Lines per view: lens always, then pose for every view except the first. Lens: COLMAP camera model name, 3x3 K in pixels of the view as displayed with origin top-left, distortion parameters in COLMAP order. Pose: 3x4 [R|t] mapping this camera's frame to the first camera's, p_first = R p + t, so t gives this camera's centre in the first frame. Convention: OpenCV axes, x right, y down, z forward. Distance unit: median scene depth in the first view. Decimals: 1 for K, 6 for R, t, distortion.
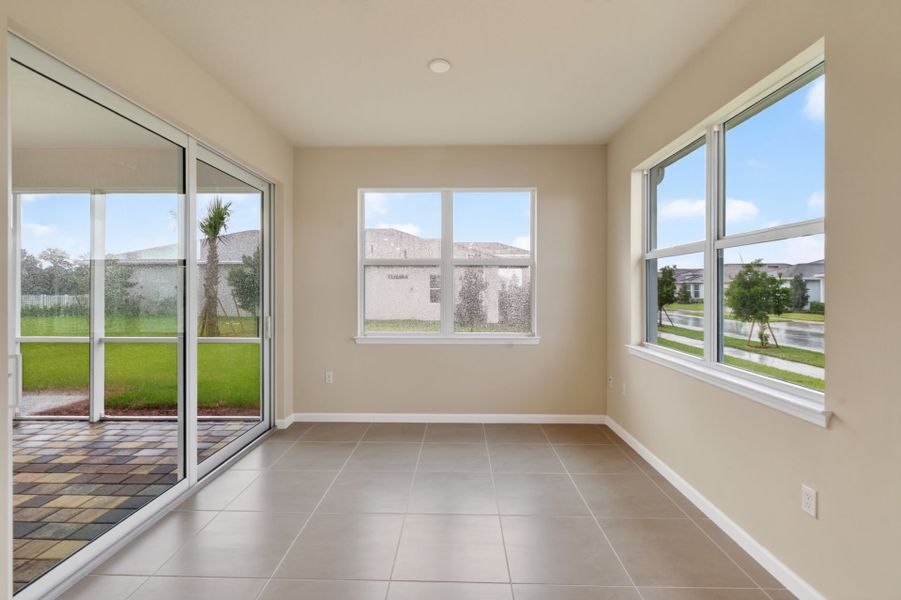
lens RADIAL K [[399.8, 0, 448.1], [0, 399.8, 289.4], [0, 0, 1]] dist [0.022731, 0.000040]
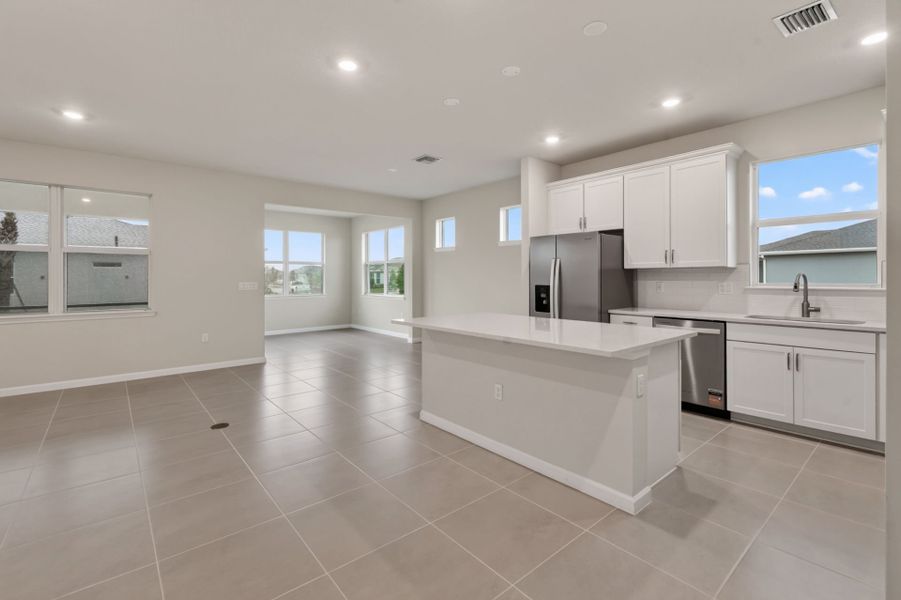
lens RADIAL K [[404.5, 0, 450.4], [0, 404.5, 278.9], [0, 0, 1]] dist [0.000187, -0.000003]
pose [[0.745681, -0.008631, 0.666247, -0.845295], [0.006734, 0.999963, 0.005416, 0.015682], [-0.666269, 0.000448, 0.745711, -1.333630]]
